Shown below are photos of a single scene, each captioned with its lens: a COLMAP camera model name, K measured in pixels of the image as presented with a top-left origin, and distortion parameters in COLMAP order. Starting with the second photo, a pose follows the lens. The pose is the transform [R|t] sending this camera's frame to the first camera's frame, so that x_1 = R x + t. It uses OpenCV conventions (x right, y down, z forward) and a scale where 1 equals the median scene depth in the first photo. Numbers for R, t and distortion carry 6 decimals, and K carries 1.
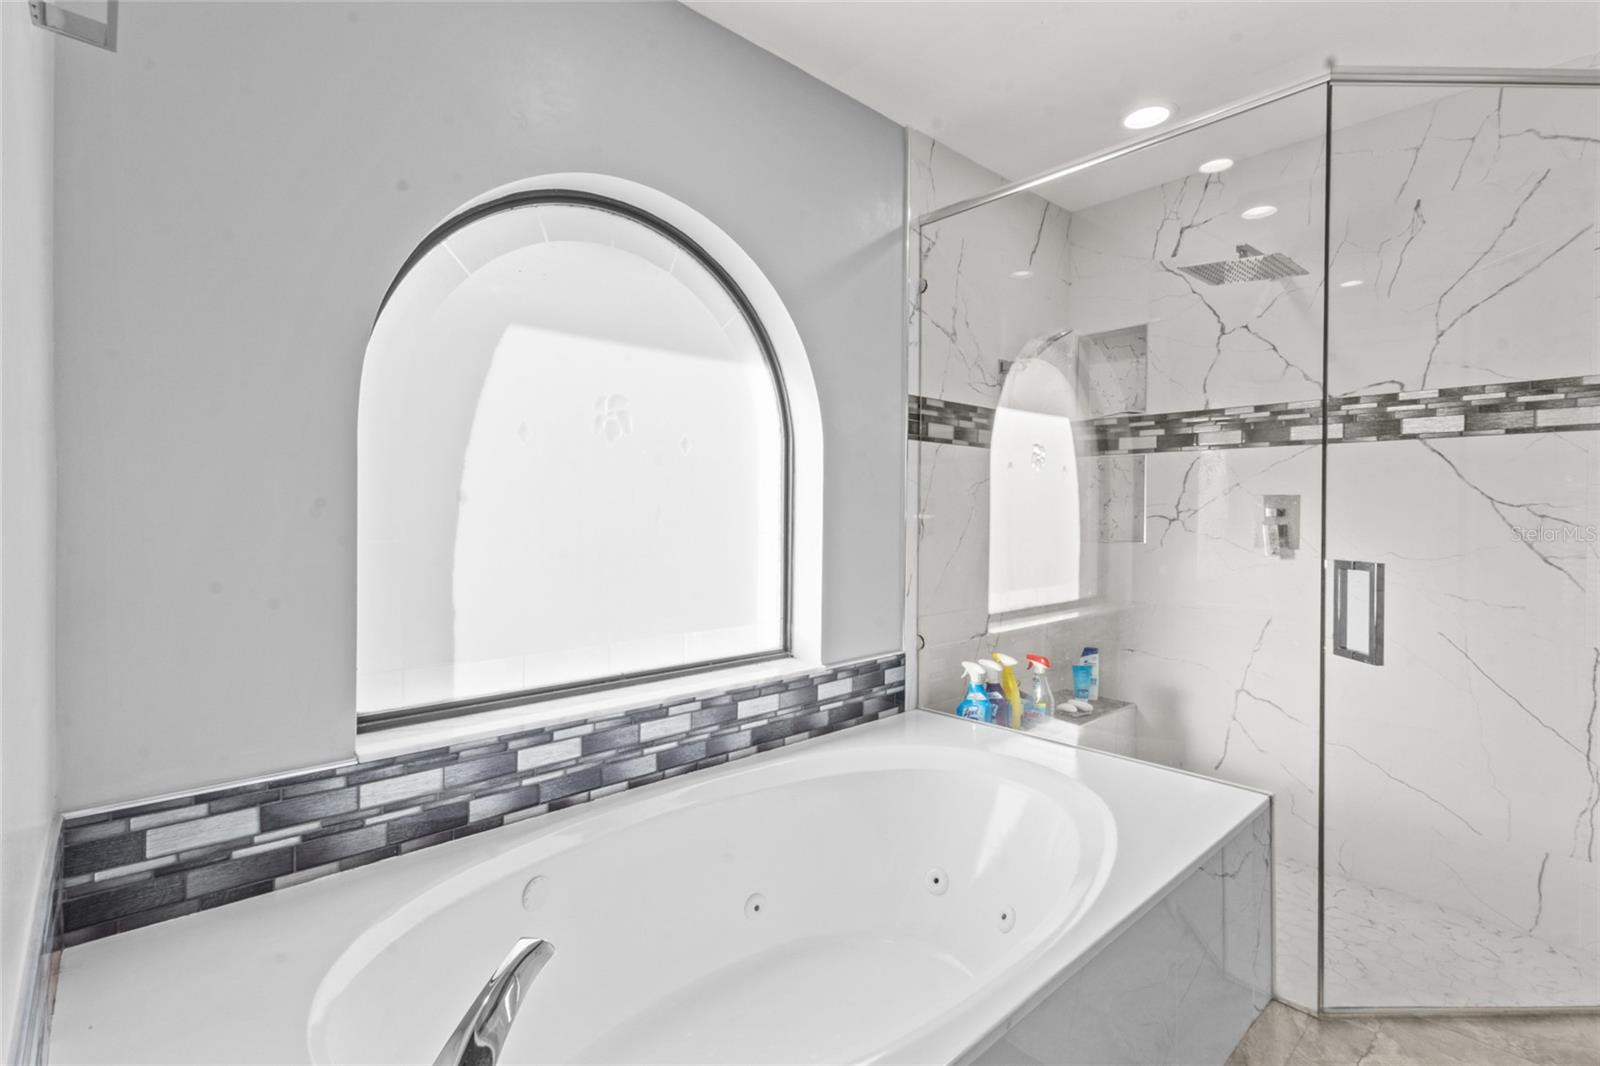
lens RADIAL K [[752.0, 0, 799.3], [0, 752.0, 501.2], [0, 0, 1]] dist [0.000913, 0.000260]
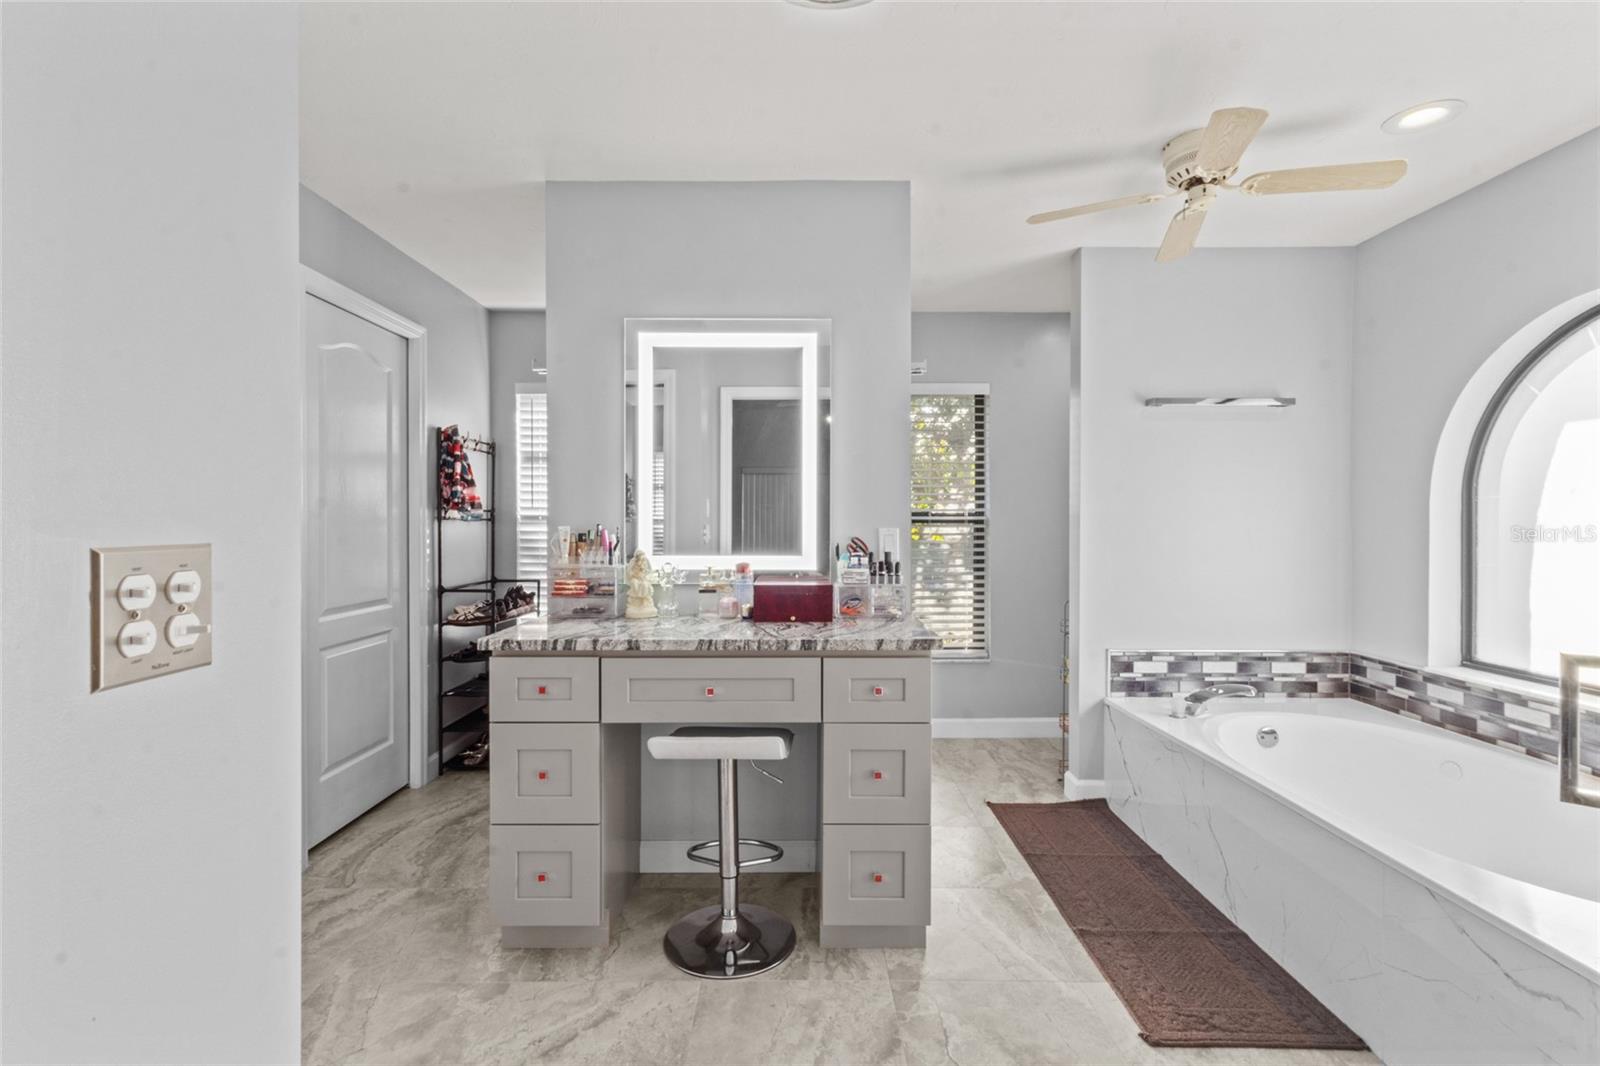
lens RADIAL K [[735.3, 0, 800.0], [0, 735.3, 533.0], [0, 0, 1]] dist [0.001048, 0.000689]
pose [[-0.677068, 0.002679, -0.735915, 1.938144], [-0.001887, 0.999984, 0.005375, -0.032010], [0.735918, 0.005028, -0.677052, 1.056234]]
